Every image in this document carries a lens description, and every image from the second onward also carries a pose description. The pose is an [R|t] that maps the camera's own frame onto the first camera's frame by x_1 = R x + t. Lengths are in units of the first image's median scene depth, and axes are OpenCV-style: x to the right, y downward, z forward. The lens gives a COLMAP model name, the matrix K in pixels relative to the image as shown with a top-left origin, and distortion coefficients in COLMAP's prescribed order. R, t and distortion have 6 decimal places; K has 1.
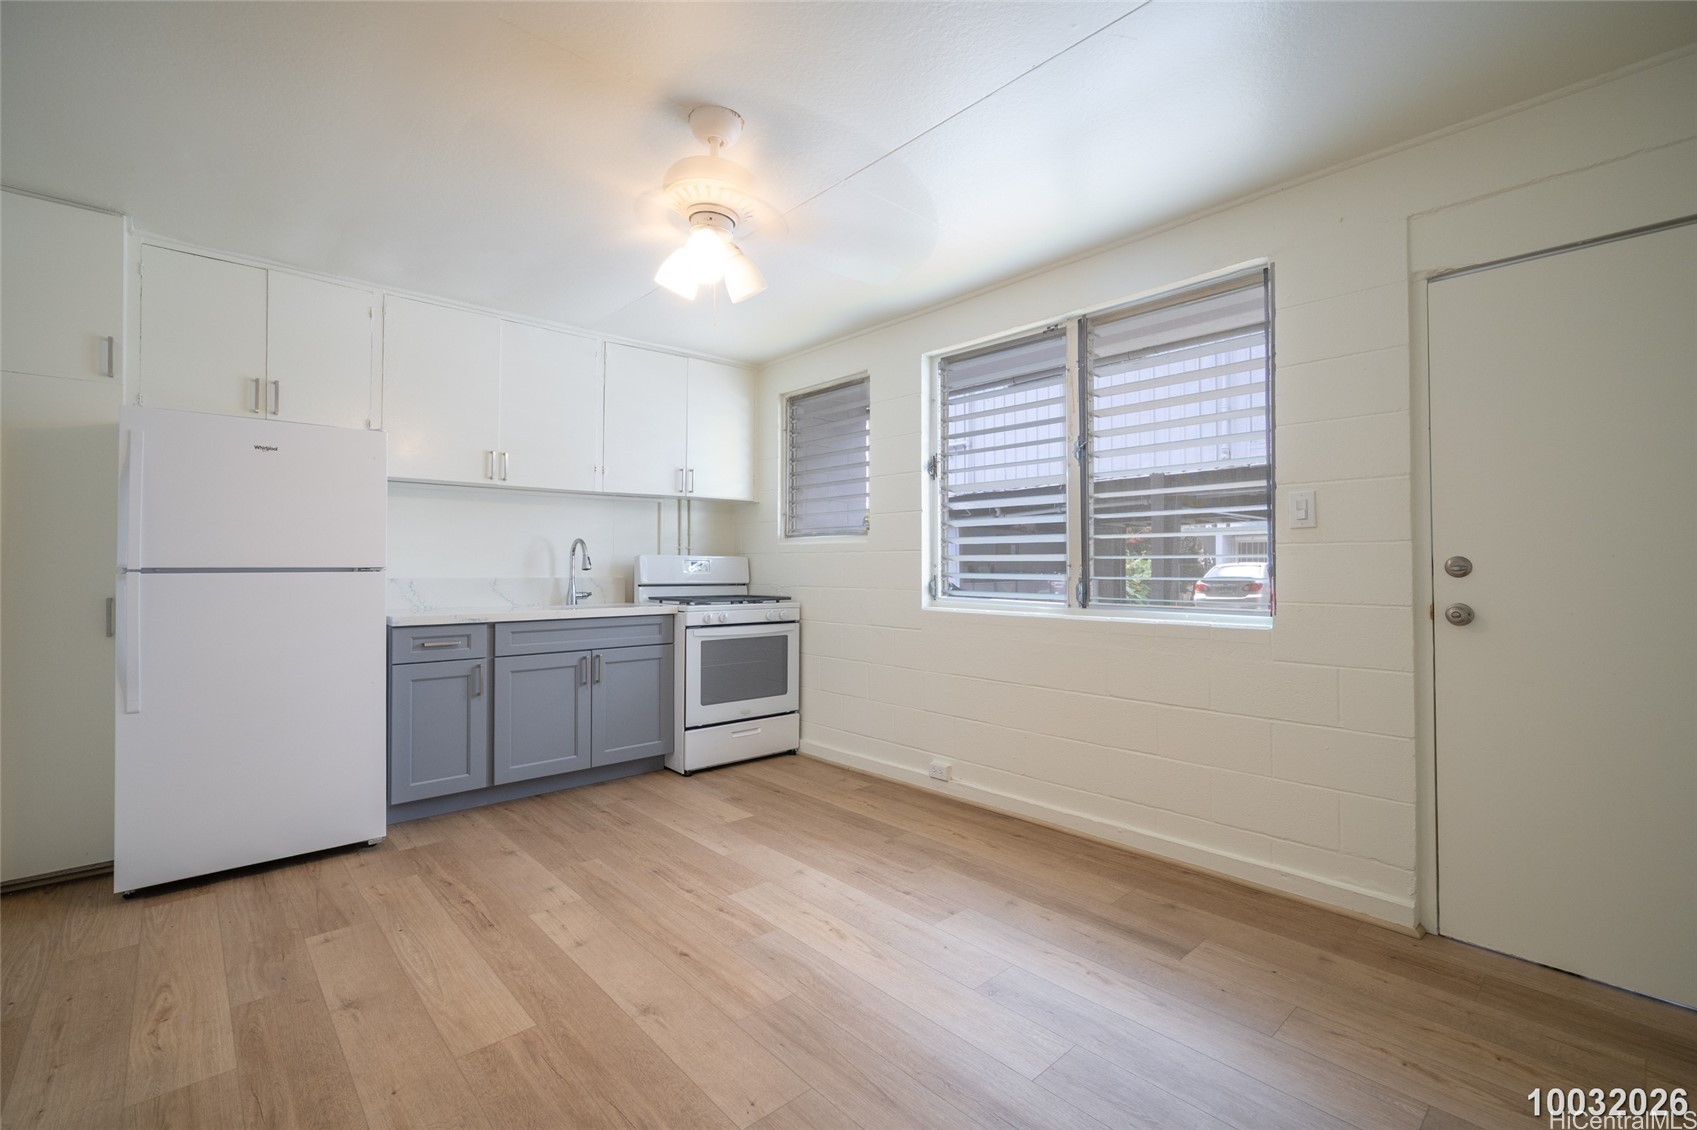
lens RADIAL K [[723.3, 0, 862.4], [0, 723.3, 554.9], [0, 0, 1]] dist [-0.001975, -0.000302]
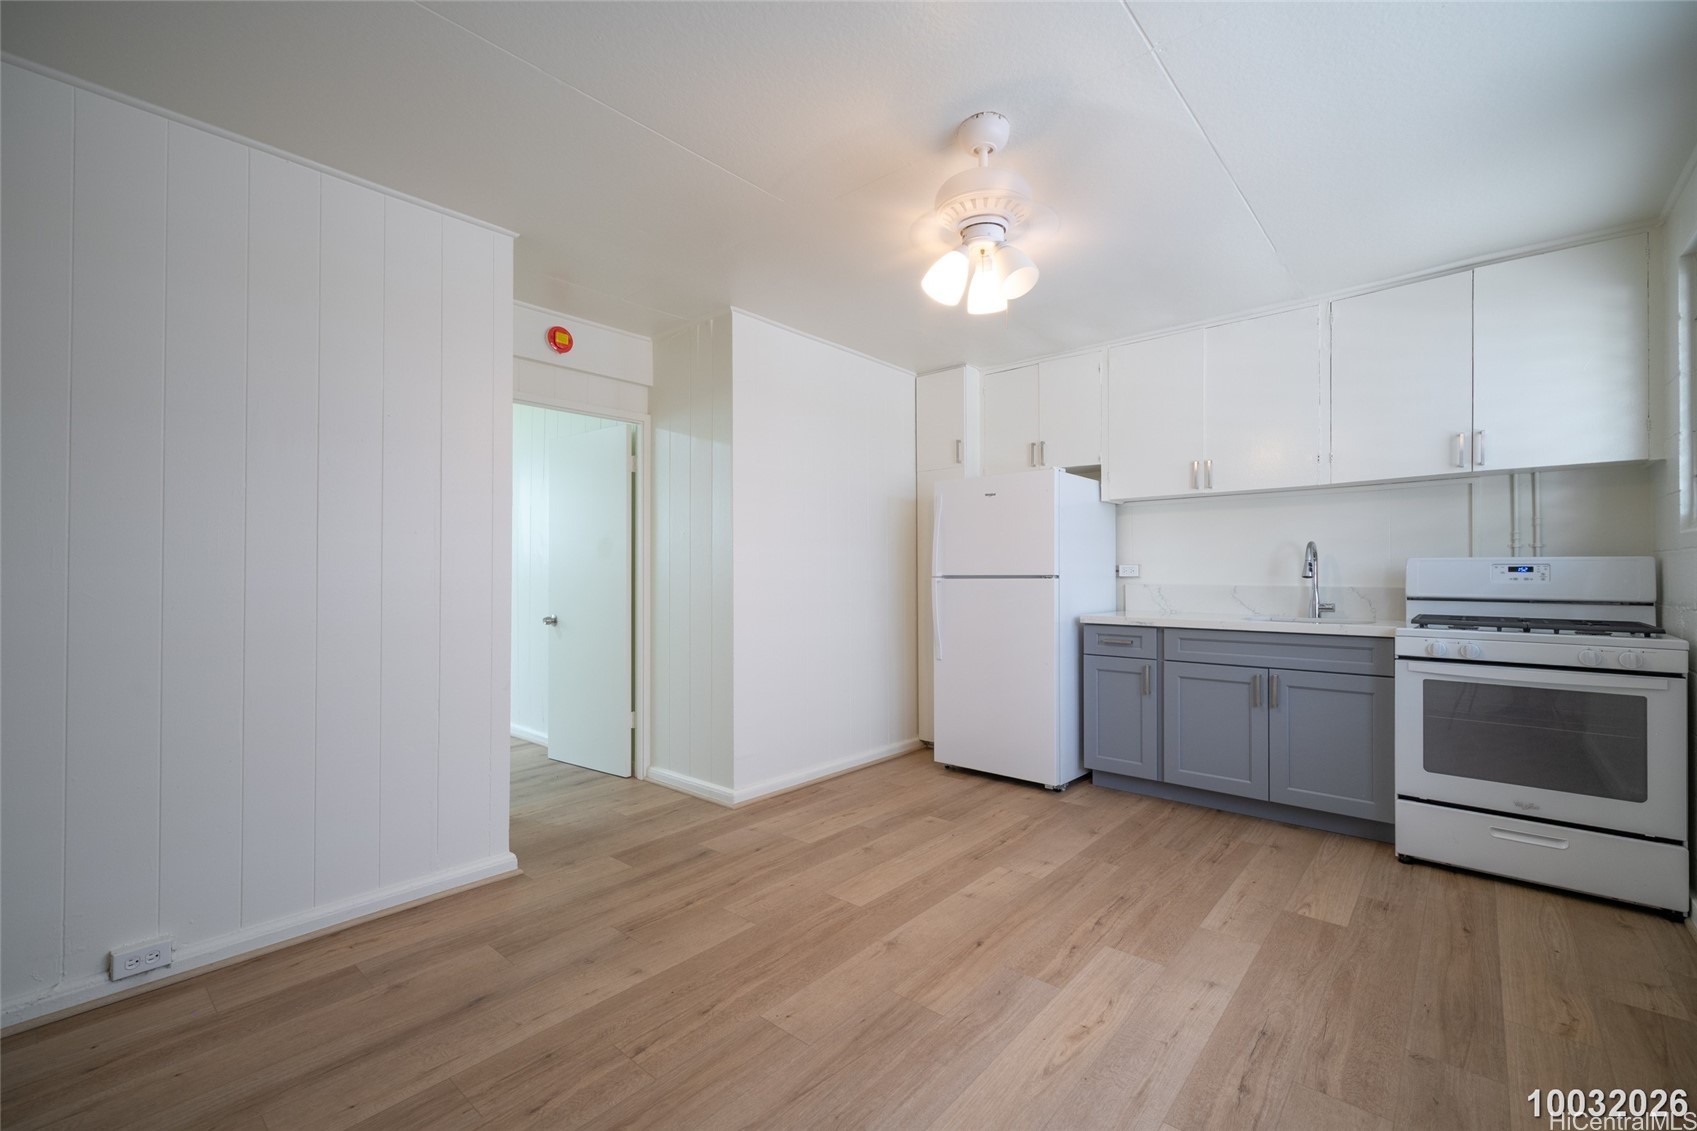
lens RADIAL K [[723.3, 0, 872.8], [0, 723.3, 562.8], [0, 0, 1]] dist [-0.001975, -0.000302]
pose [[0.130966, -0.013029, -0.991301, 0.540807], [0.017811, 0.999783, -0.010788, 0.003318], [0.991227, -0.016244, 0.131170, 0.492324]]
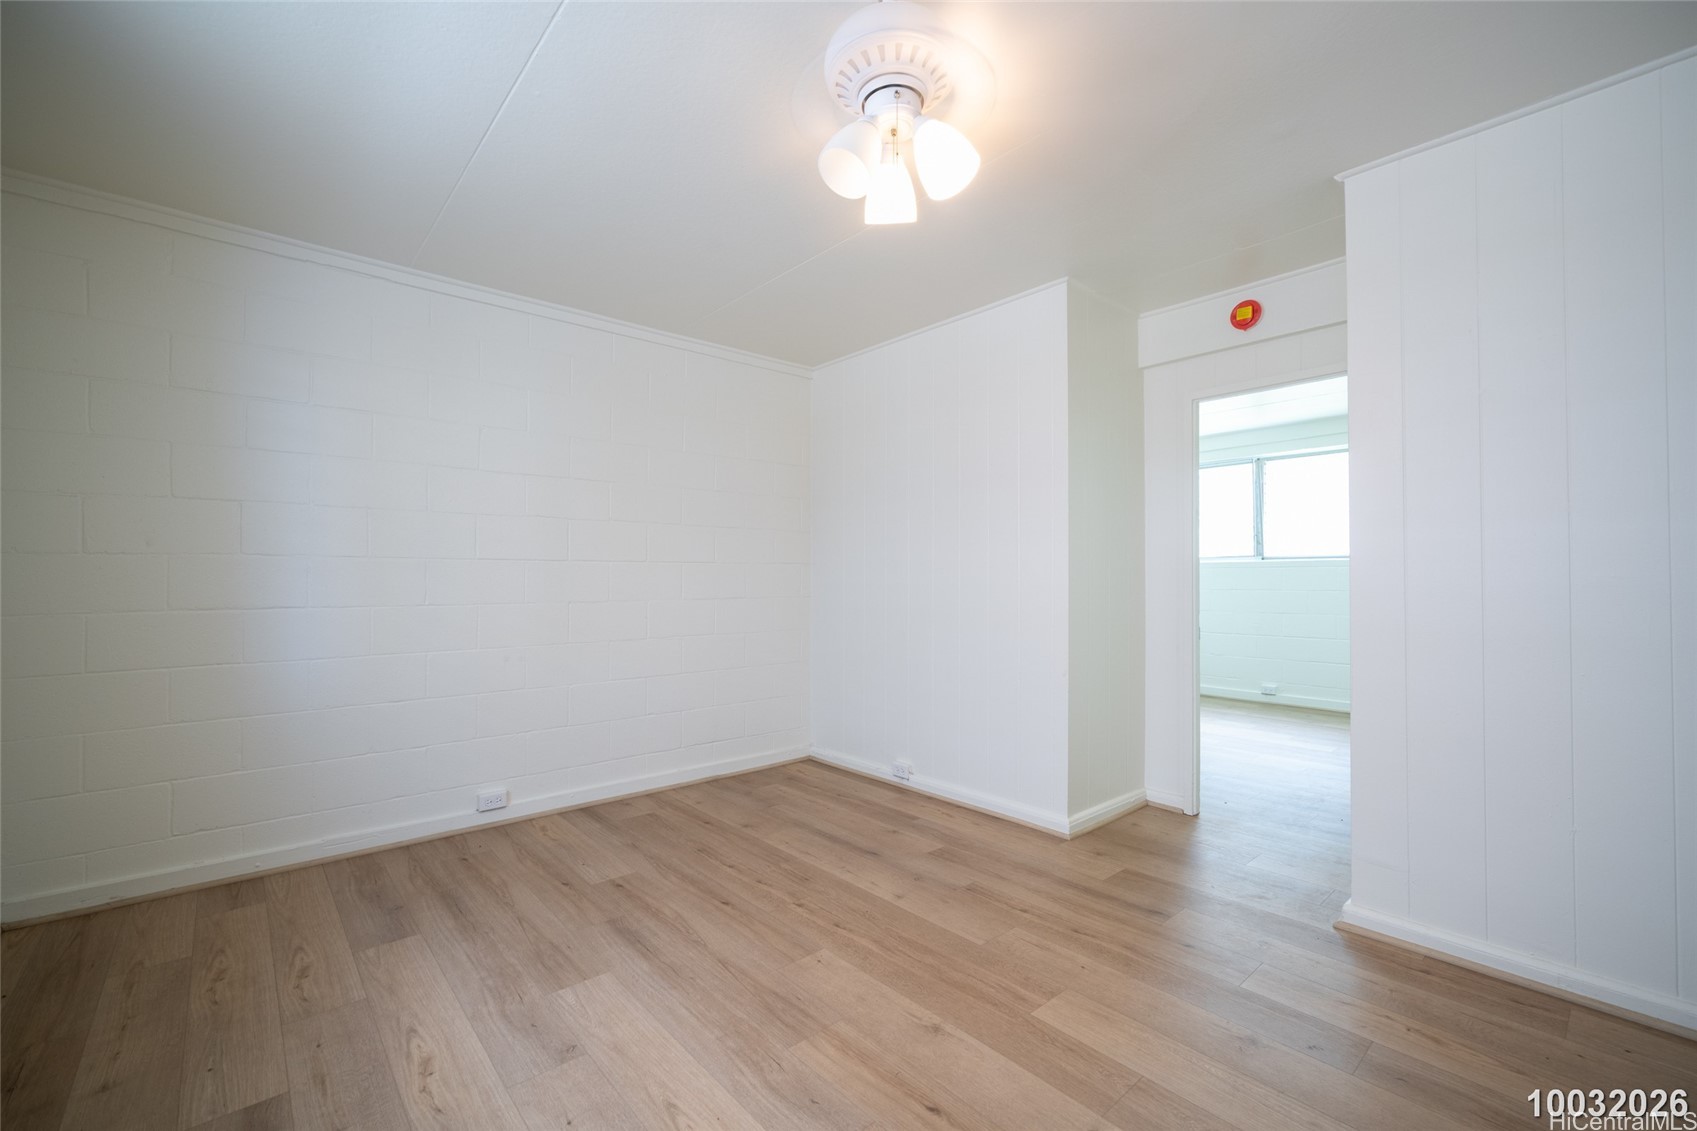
lens RADIAL K [[723.3, 0, 851.1], [0, 723.3, 579.1], [0, 0, 1]] dist [-0.001975, -0.000302]
pose [[-0.999504, 0.002312, 0.031399, -0.128973], [0.001948, 0.999931, -0.011604, 0.014315], [-0.031423, -0.011537, -0.999440, 1.198858]]
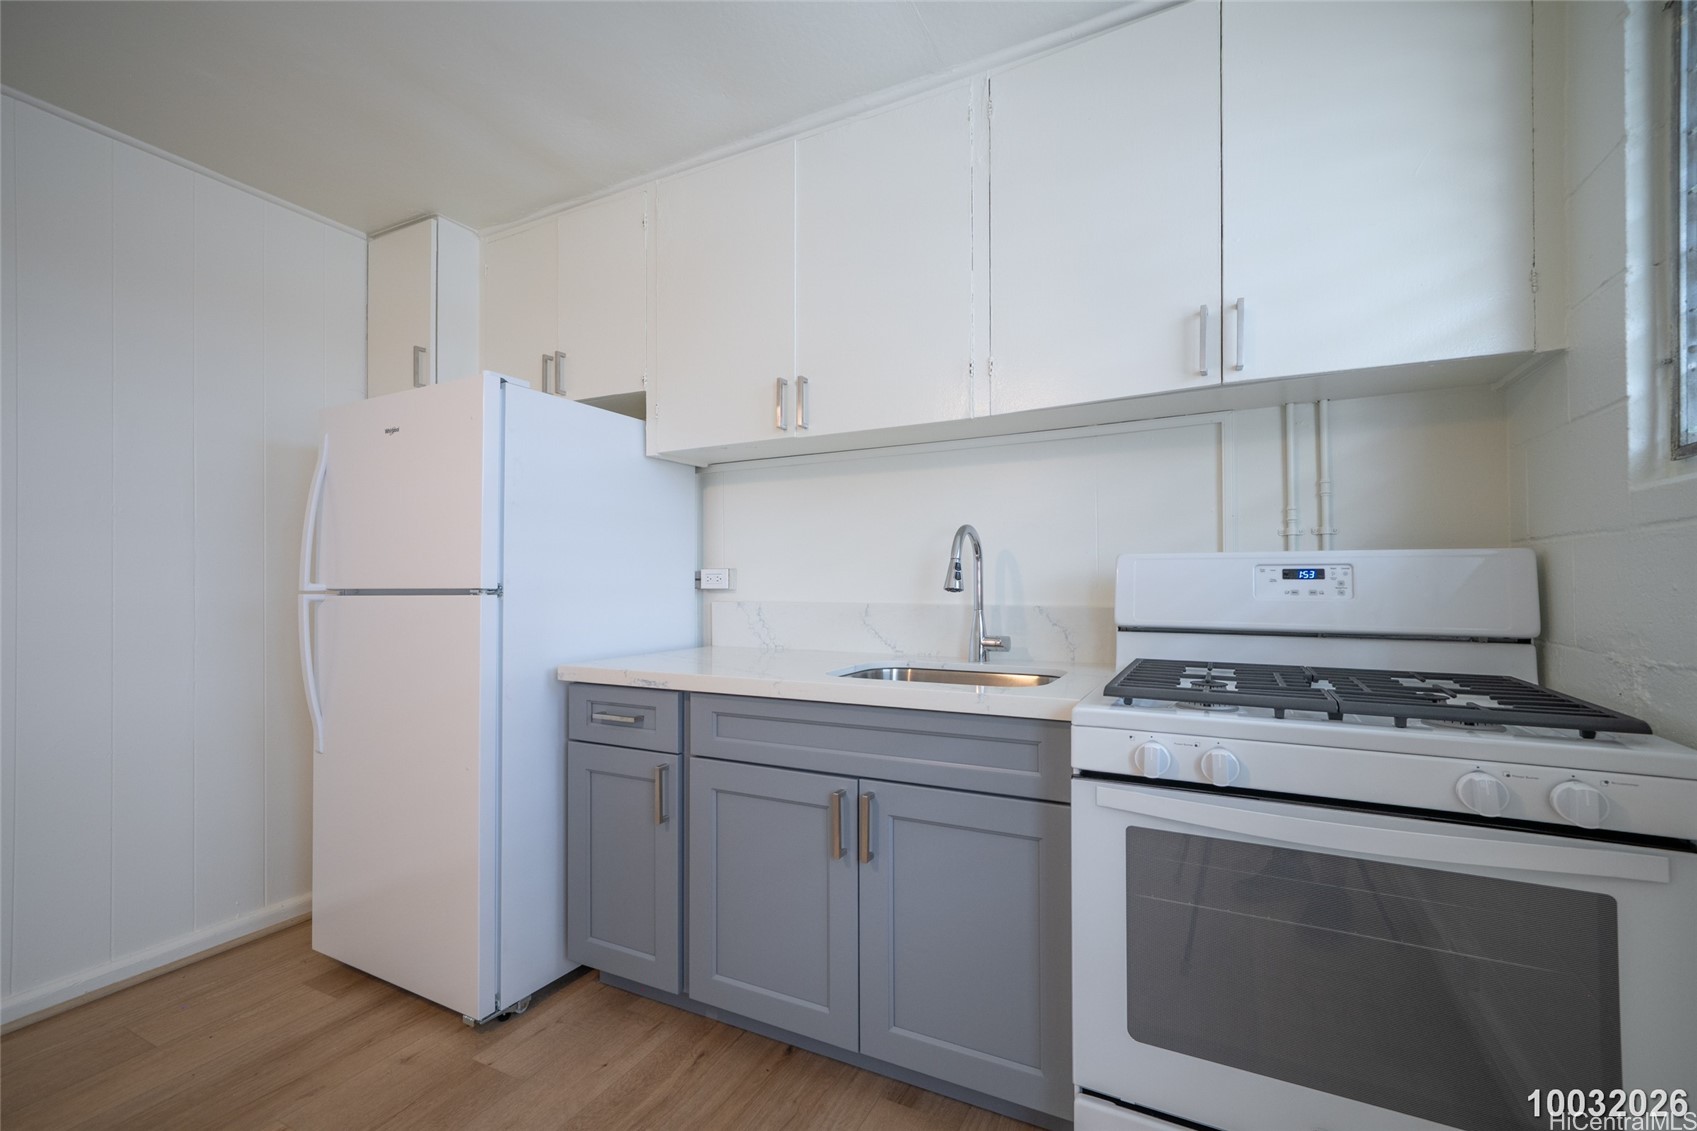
lens RADIAL K [[723.3, 0, 834.5], [0, 723.3, 572.1], [0, 0, 1]] dist [-0.001975, -0.000302]
pose [[0.337206, -0.014252, -0.941323, 0.035915], [0.020844, 0.999753, -0.007669, 0.013042], [0.941200, -0.017035, 0.337420, 1.027311]]
